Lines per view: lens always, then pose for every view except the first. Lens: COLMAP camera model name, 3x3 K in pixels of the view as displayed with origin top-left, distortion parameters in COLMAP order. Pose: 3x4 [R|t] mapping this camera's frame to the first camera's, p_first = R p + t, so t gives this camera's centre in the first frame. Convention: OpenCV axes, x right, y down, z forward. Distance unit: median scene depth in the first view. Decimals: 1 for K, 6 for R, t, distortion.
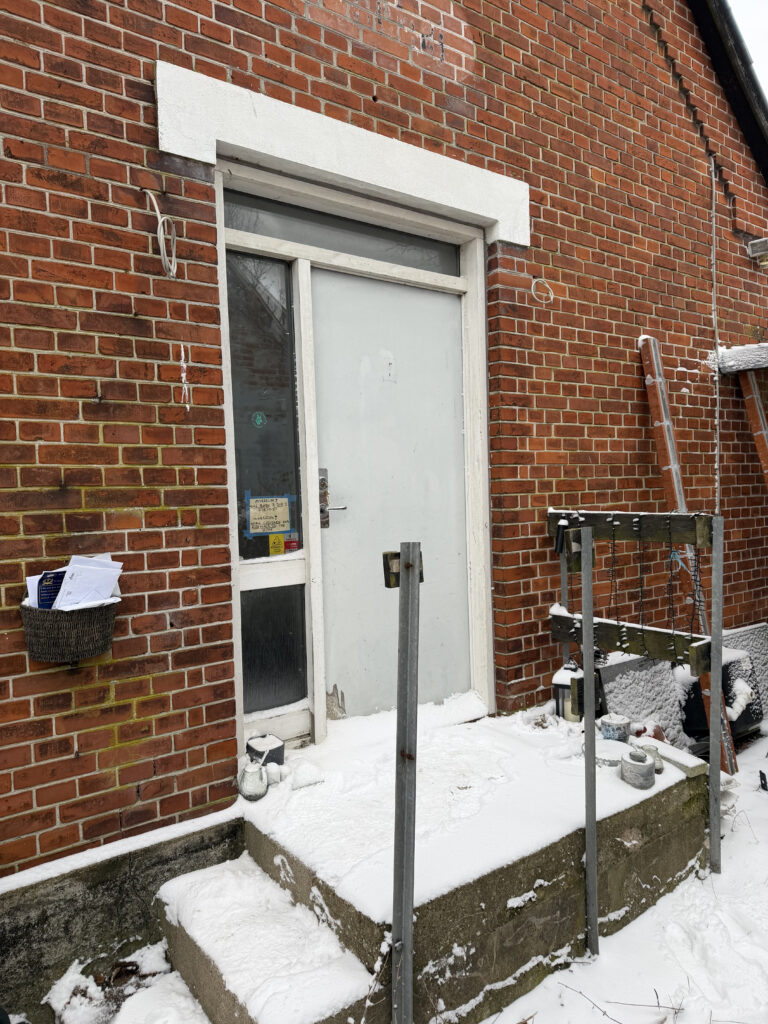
lens RADIAL K [[711.7, 0, 405.6], [0, 711.7, 514.3], [0, 0, 1]] dist [0.068820, -0.095661]
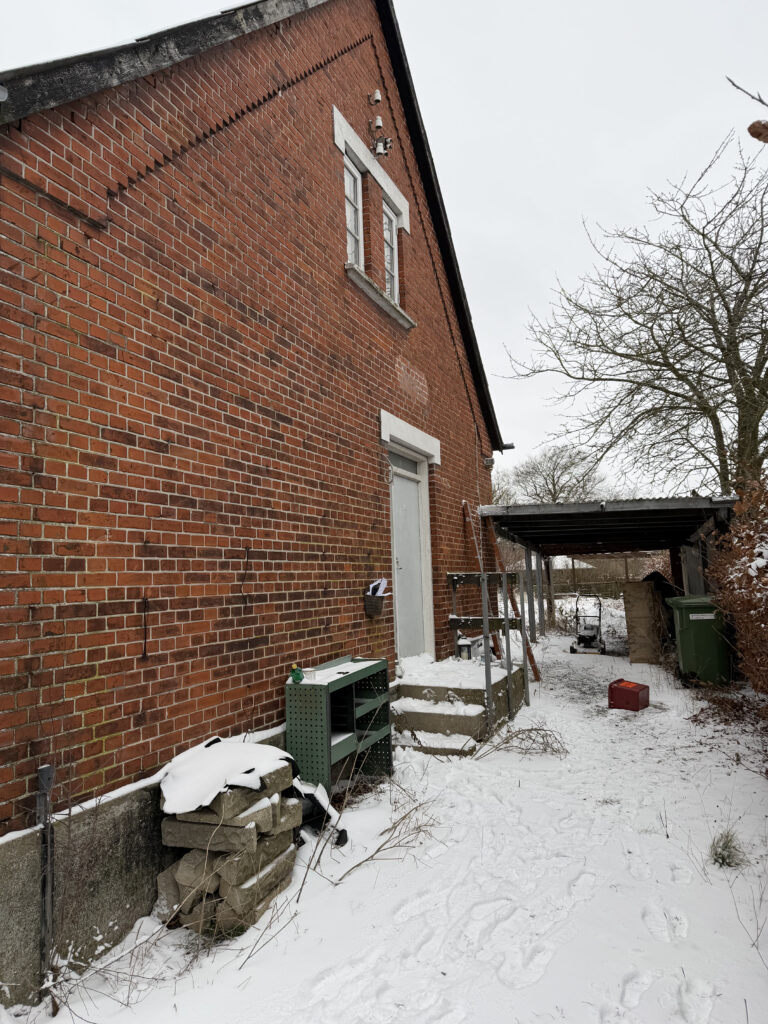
lens RADIAL K [[683.2, 0, 383.3], [0, 683.2, 507.0], [0, 0, 1]] dist [0.079741, -0.083658]
pose [[0.872777, 0.053674, 0.485160, -1.134454], [0.025684, 0.987509, -0.155454, 0.128560], [-0.487444, 0.148137, 0.860496, -0.903270]]
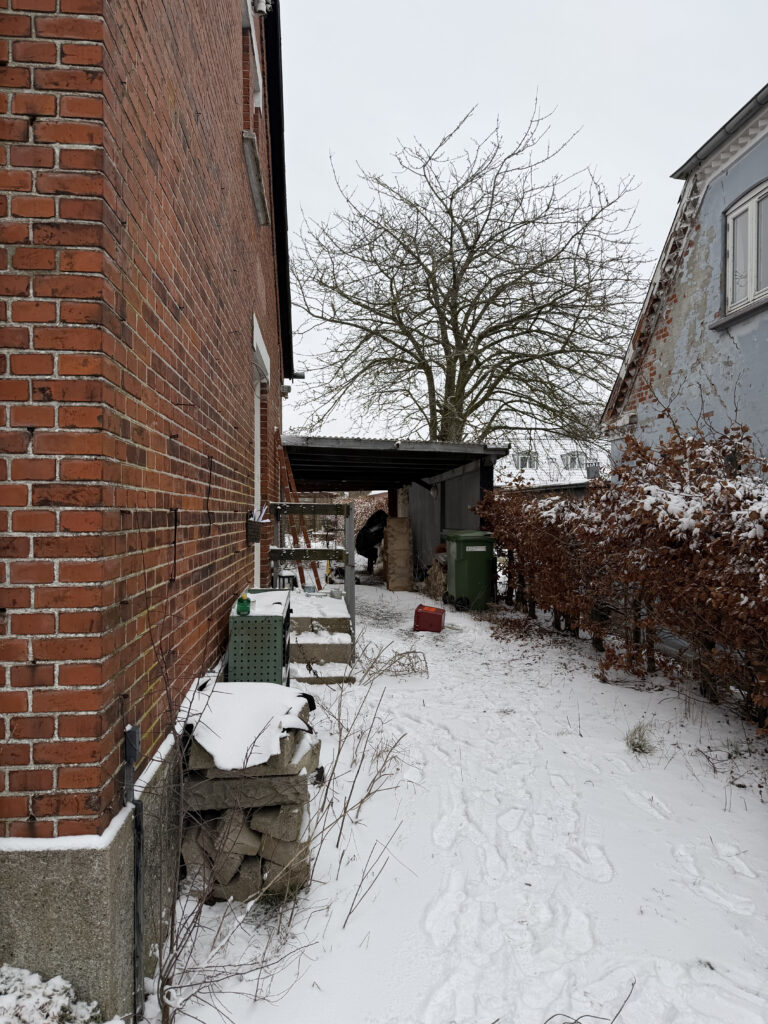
lens RADIAL K [[683.9, 0, 367.1], [0, 683.9, 511.7], [0, 0, 1]] dist [0.165325, -0.244615]
pose [[0.555271, 0.032684, 0.831027, -1.474450], [0.014977, 0.998672, -0.049285, 0.139957], [-0.831534, 0.039813, 0.554045, -0.459506]]
